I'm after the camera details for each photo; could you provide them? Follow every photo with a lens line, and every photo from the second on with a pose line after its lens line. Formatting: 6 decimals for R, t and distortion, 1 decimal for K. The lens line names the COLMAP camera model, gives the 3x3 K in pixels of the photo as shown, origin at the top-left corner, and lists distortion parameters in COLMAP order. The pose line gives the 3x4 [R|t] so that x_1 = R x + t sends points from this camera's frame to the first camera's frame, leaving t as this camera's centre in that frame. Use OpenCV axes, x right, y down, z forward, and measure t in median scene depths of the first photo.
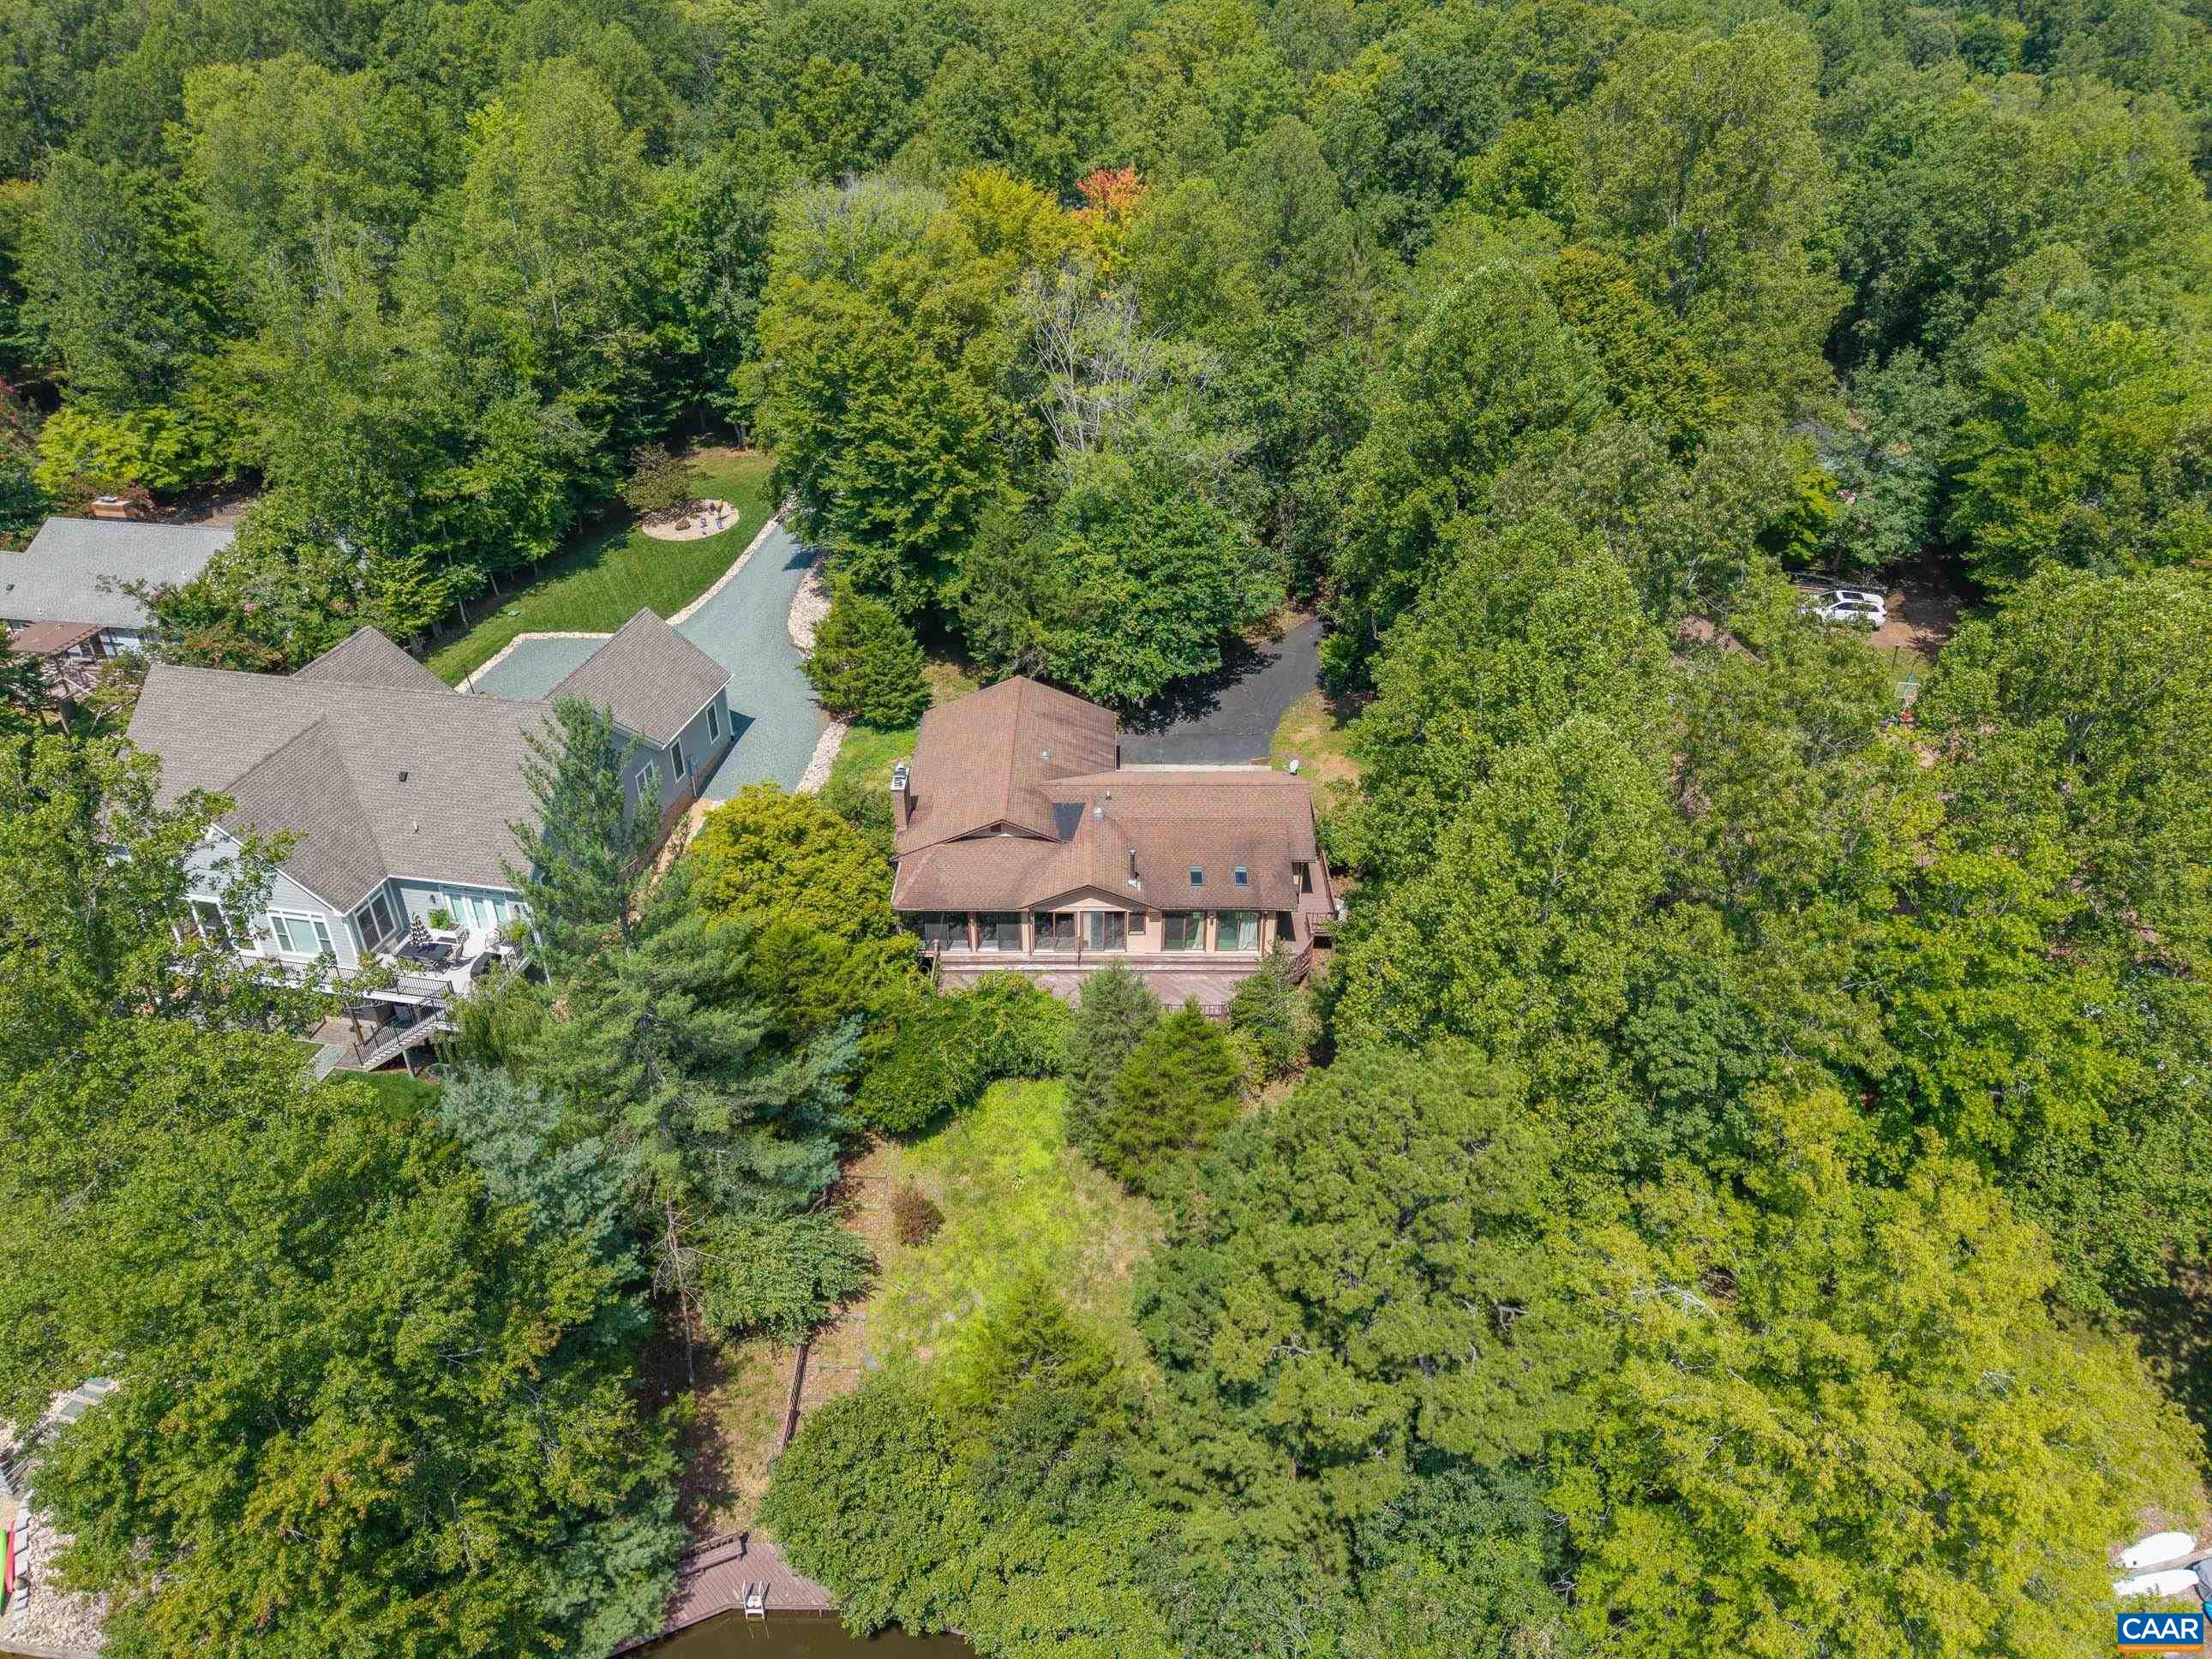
lens RADIAL K [[1488.0, 0, 1114.2], [0, 1488.0, 837.2], [0, 0, 1]] dist [0.007820, -0.014279]
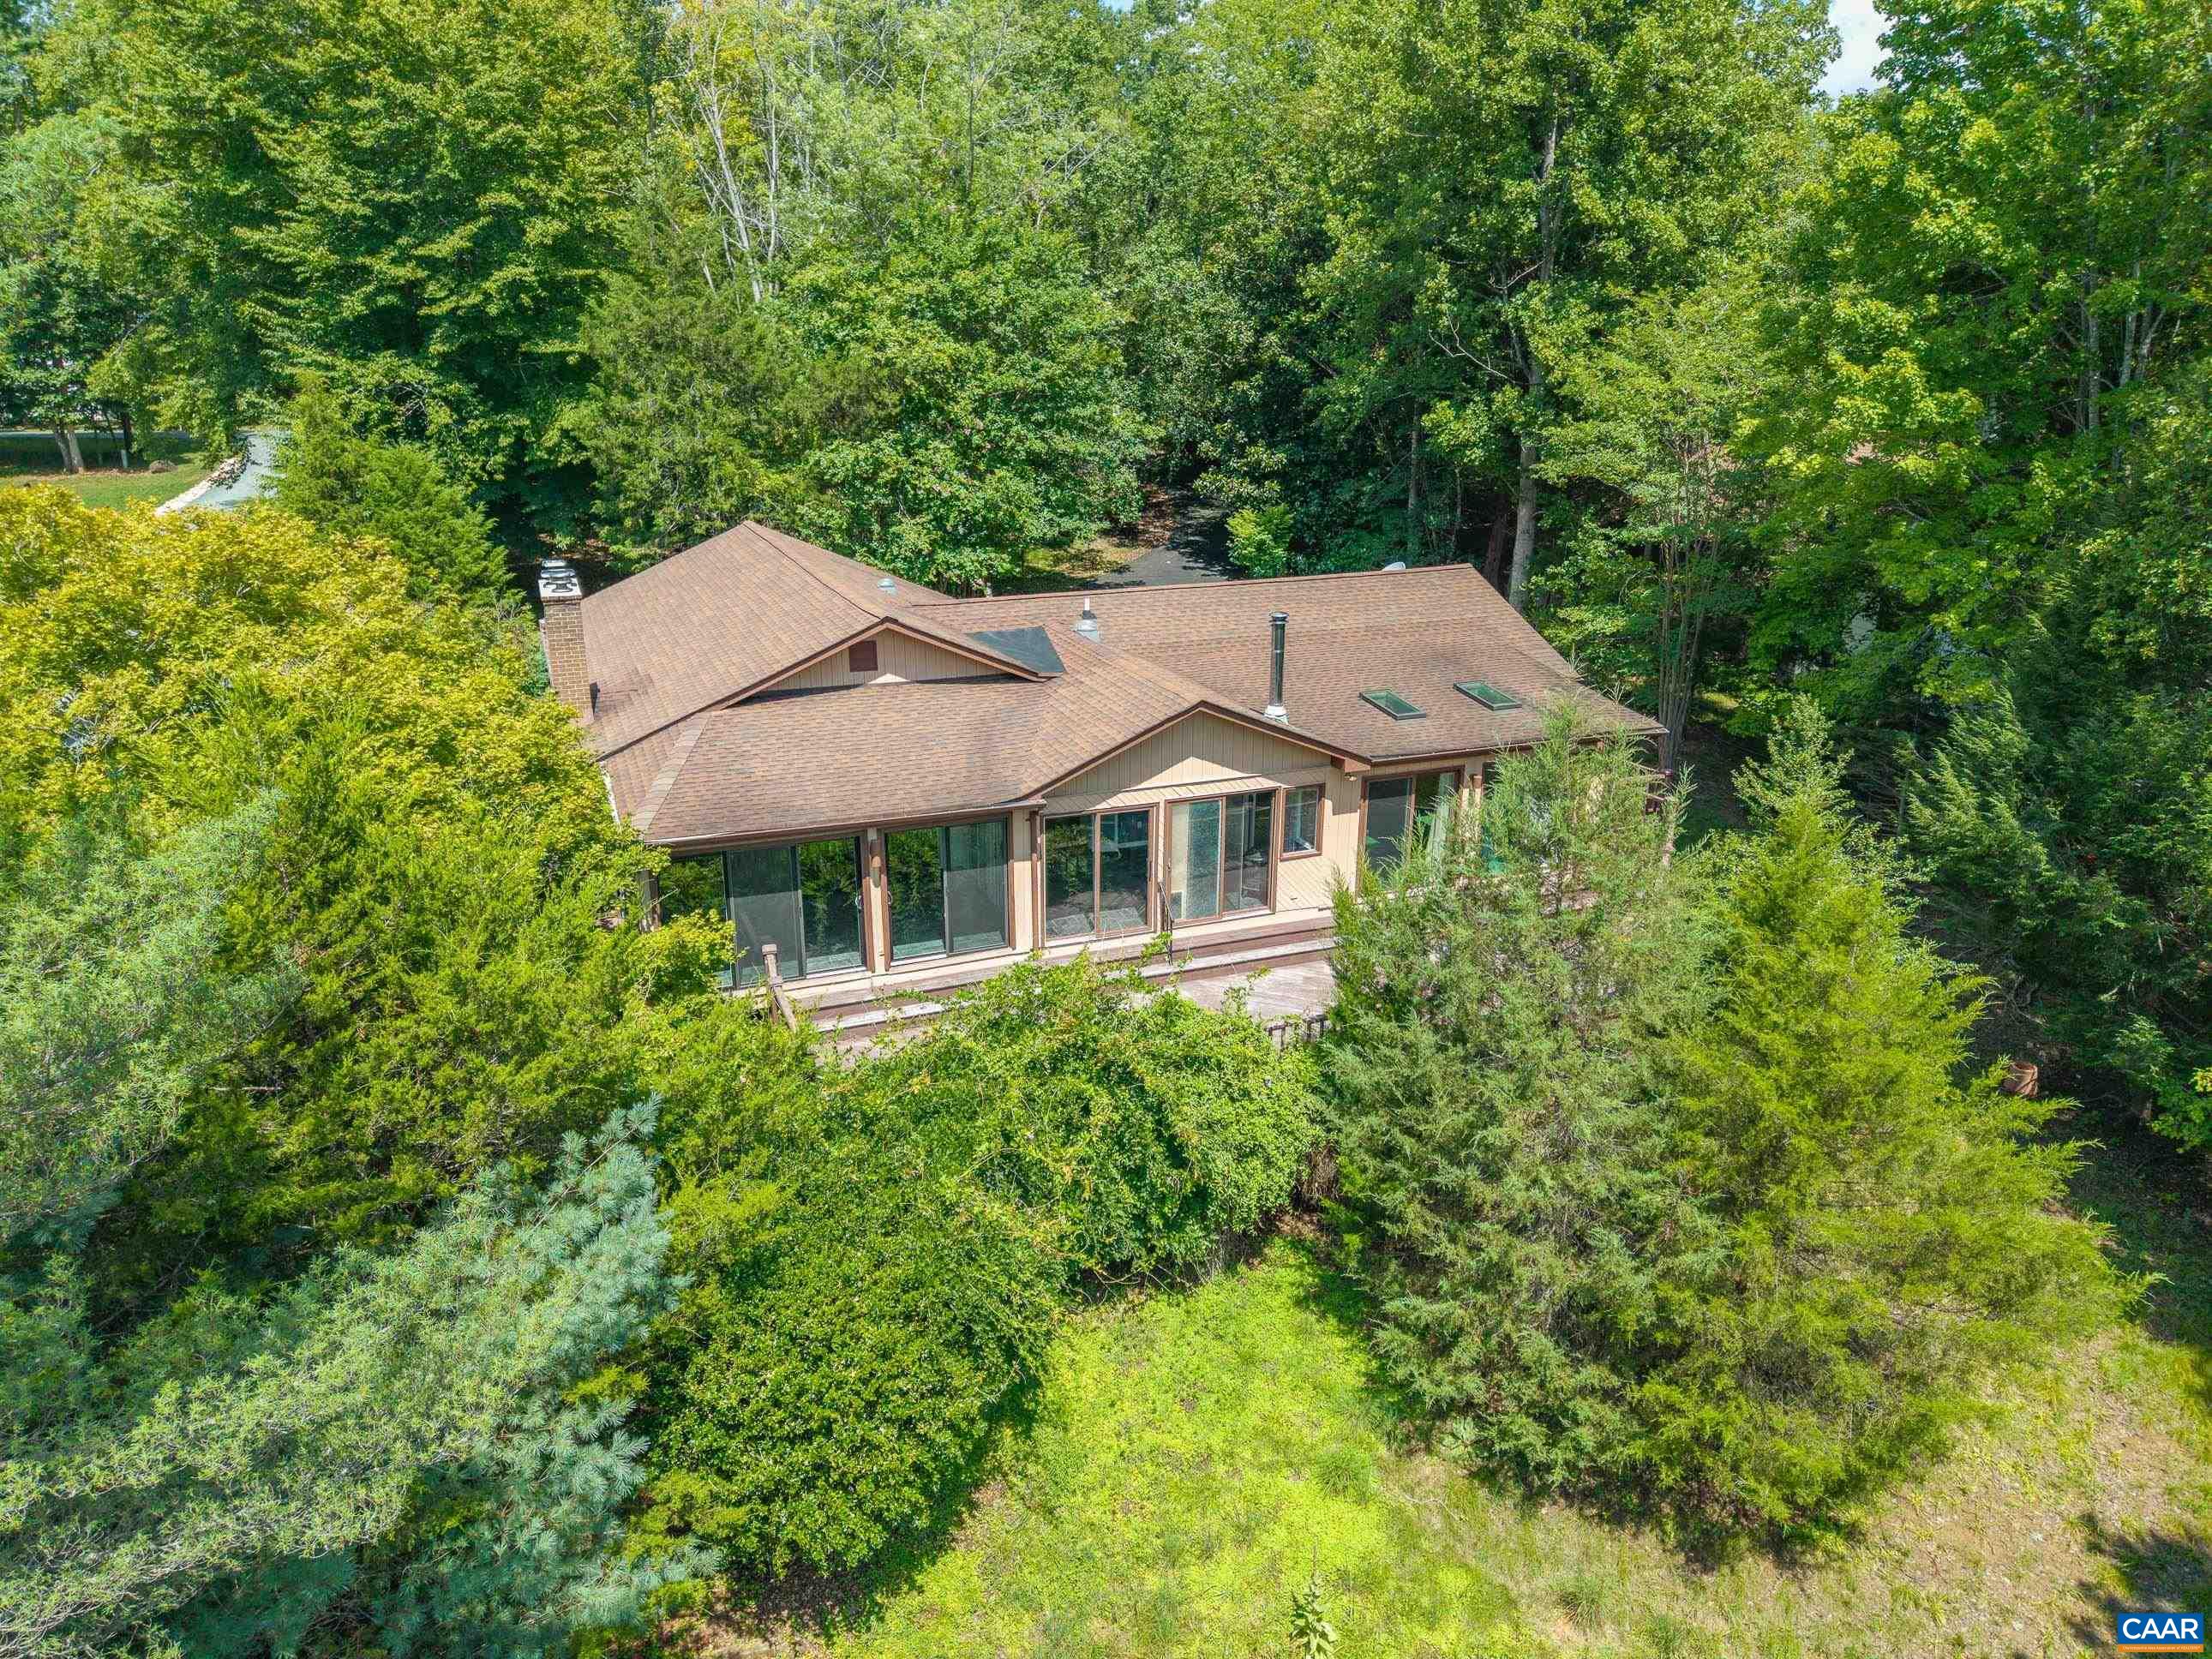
lens RADIAL K [[1488.0, 0, 1119.6], [0, 1488.0, 832.7], [0, 0, 1]] dist [0.007820, -0.014279]
pose [[0.928813, -0.115776, 0.351999, -0.133058], [0.196496, 0.959265, -0.202976, 0.105418], [-0.314160, 0.257693, 0.913727, 0.551100]]
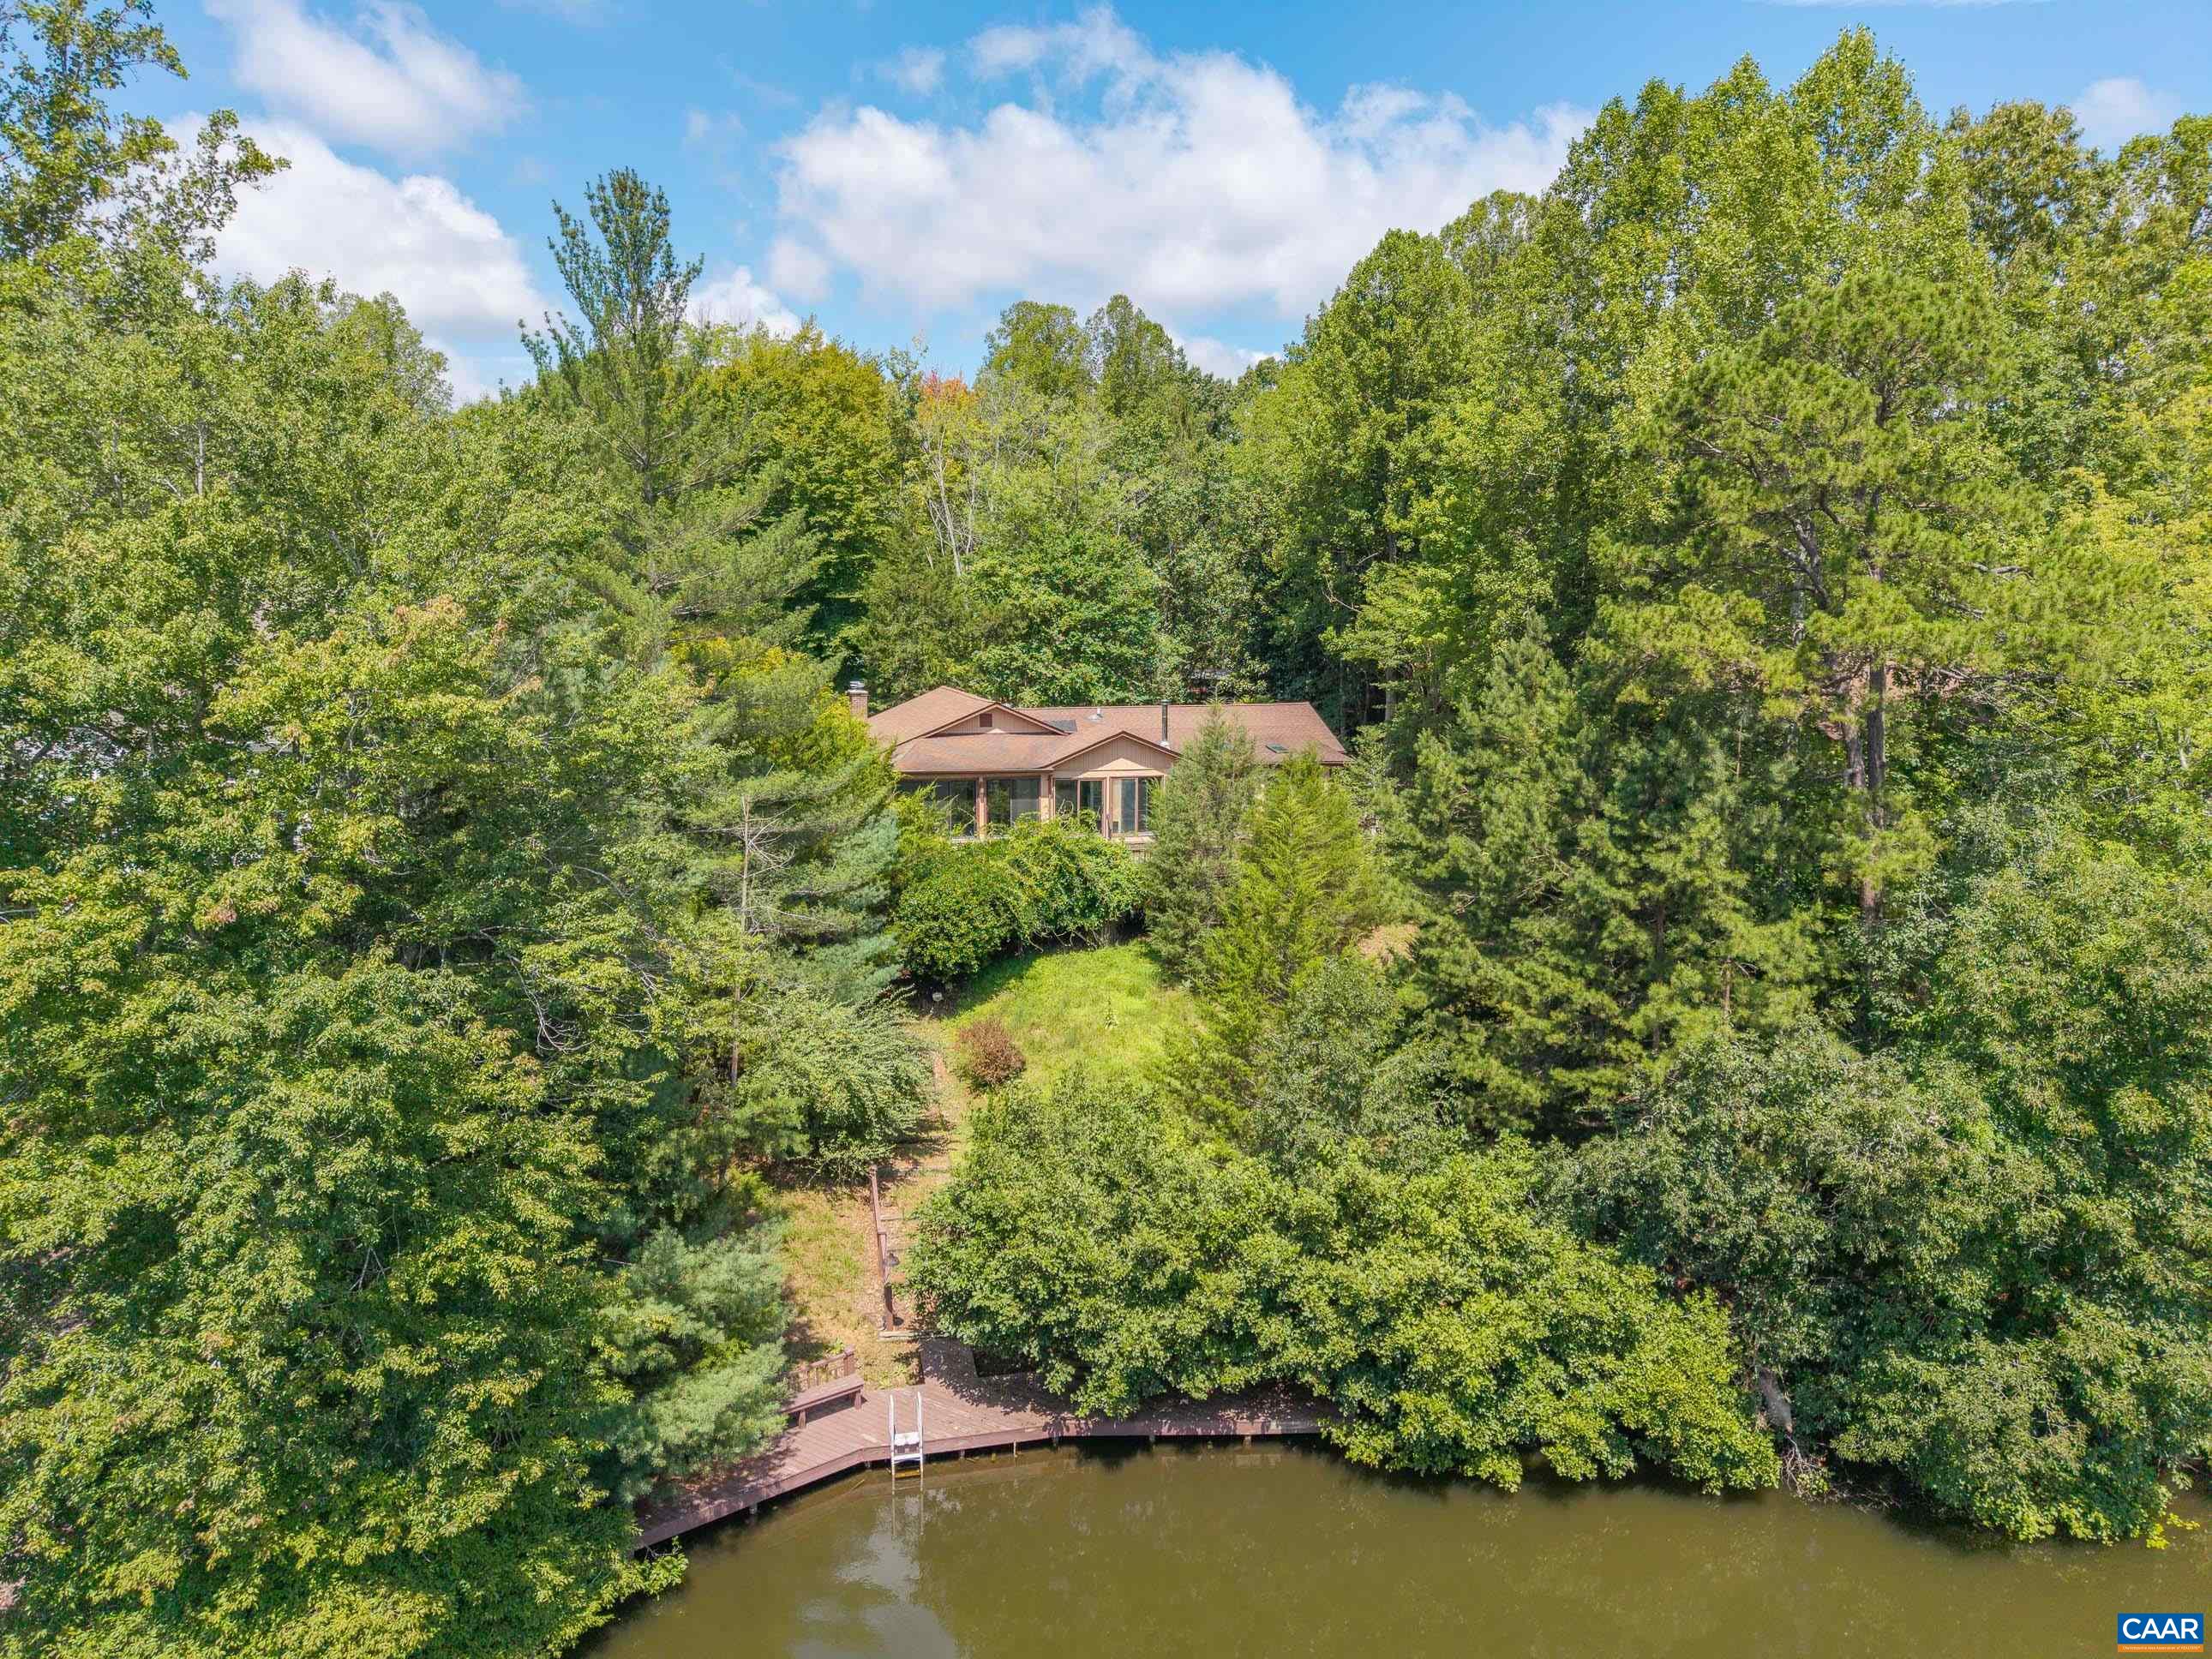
lens RADIAL K [[1488.0, 0, 1115.6], [0, 1488.0, 840.8], [0, 0, 1]] dist [0.007820, -0.014279]
pose [[0.968814, -0.034734, 0.245344, -0.184928], [0.130560, 0.913092, -0.386286, 0.331676], [-0.210605, 0.406271, 0.889151, 0.222593]]
